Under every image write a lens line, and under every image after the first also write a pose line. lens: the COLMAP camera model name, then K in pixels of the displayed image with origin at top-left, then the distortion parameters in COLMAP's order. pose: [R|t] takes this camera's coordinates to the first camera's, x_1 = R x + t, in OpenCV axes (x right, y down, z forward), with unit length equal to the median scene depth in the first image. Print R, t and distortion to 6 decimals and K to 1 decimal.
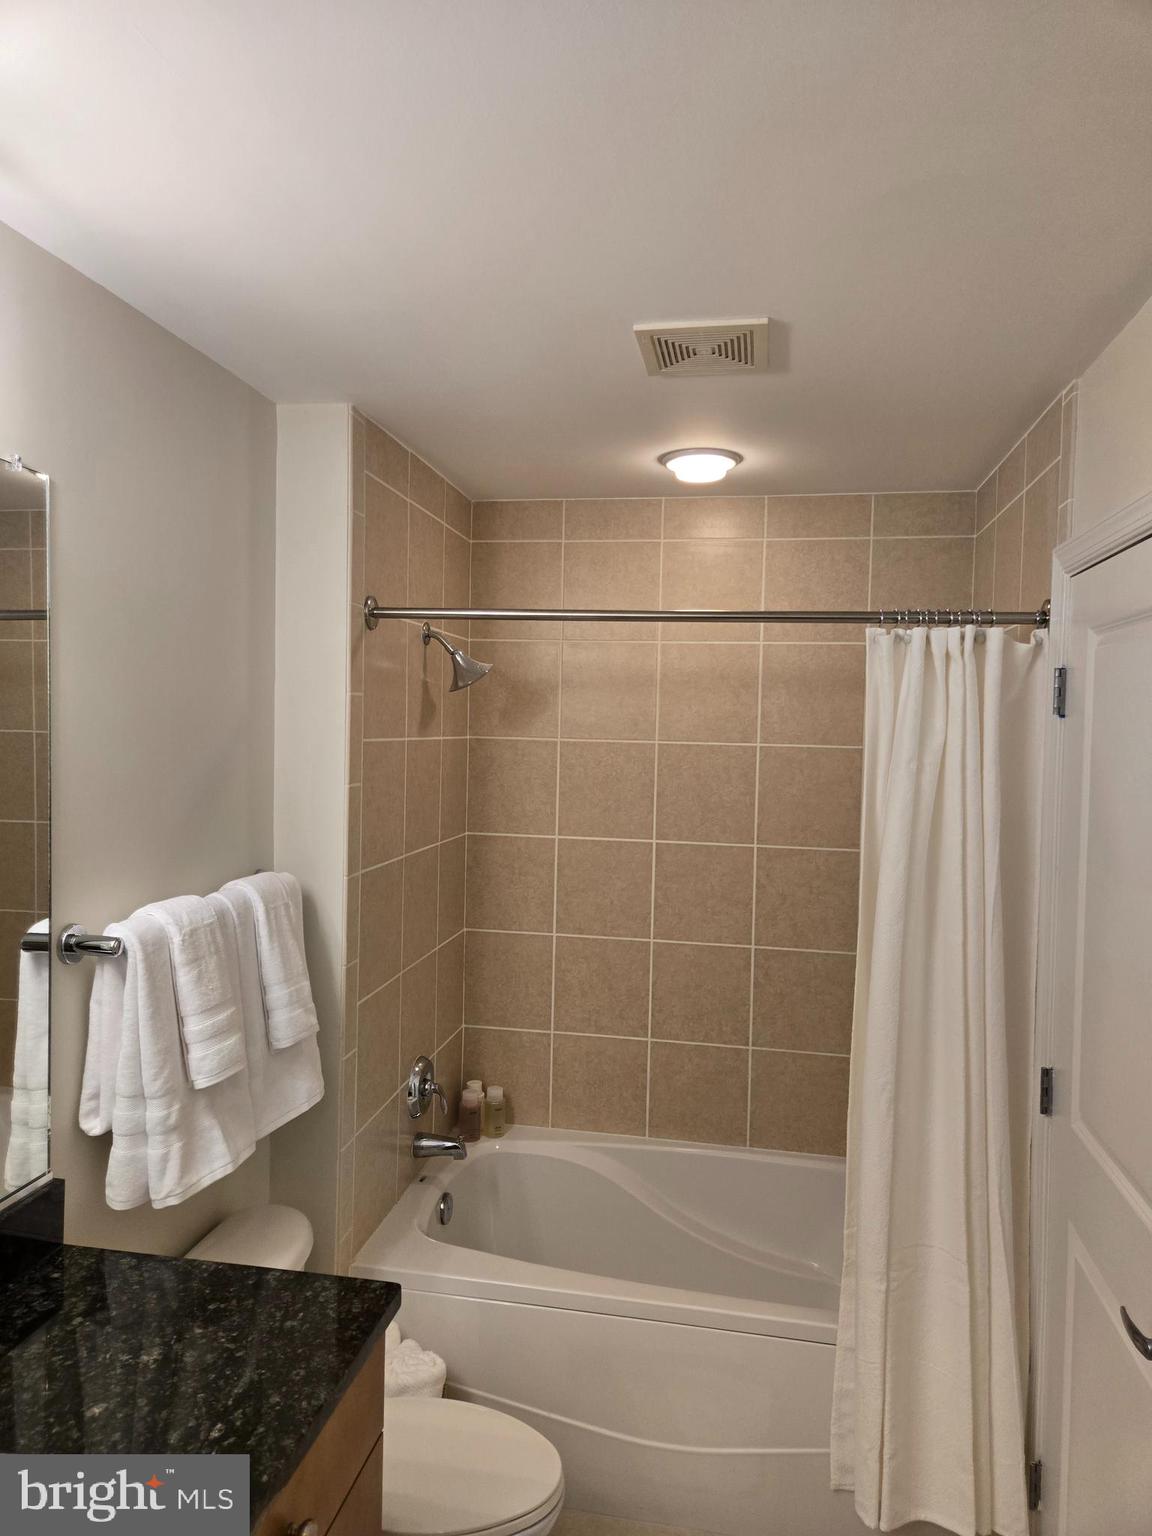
lens RADIAL K [[1016.0, 0, 577.8], [0, 1016.0, 759.7], [0, 0, 1]] dist [0.083364, 0.000381]
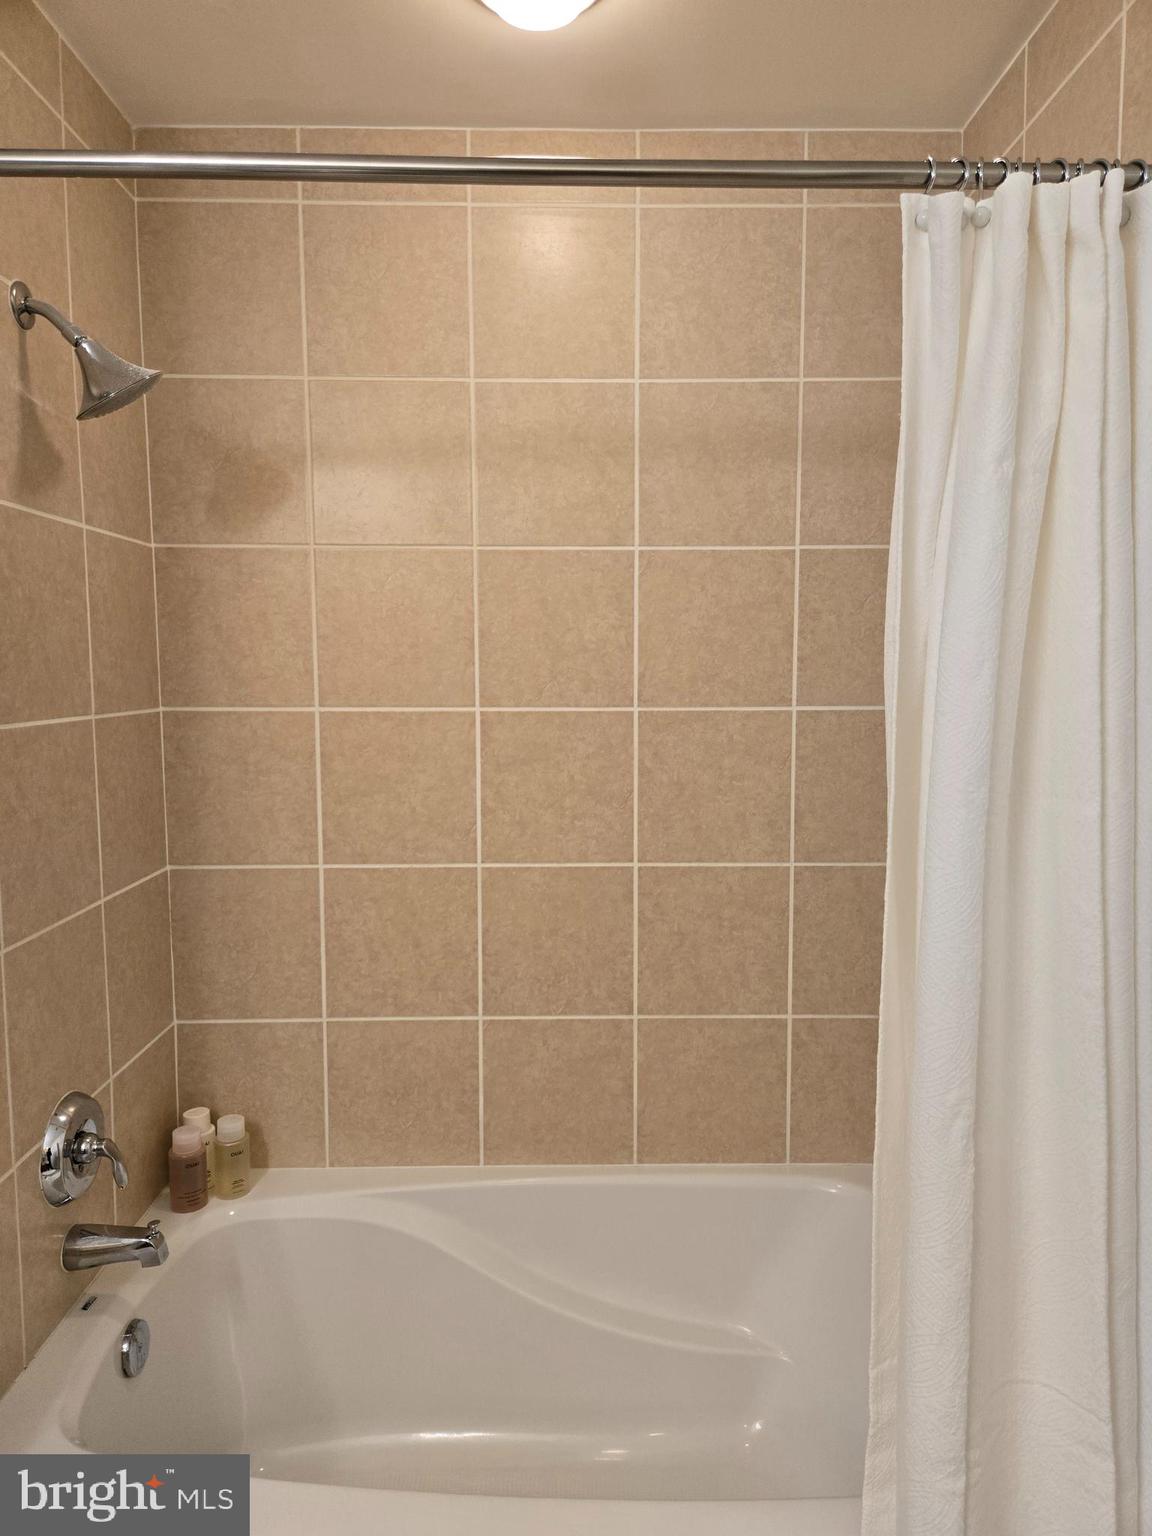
lens RADIAL K [[1026.7, 0, 583.0], [0, 1026.7, 775.3], [0, 0, 1]] dist [0.073319, -0.058496]
pose [[0.981414, -0.044286, 0.186724, 0.019156], [0.029840, 0.996390, 0.079478, 0.073026], [-0.189569, -0.072429, 0.979192, 0.368302]]
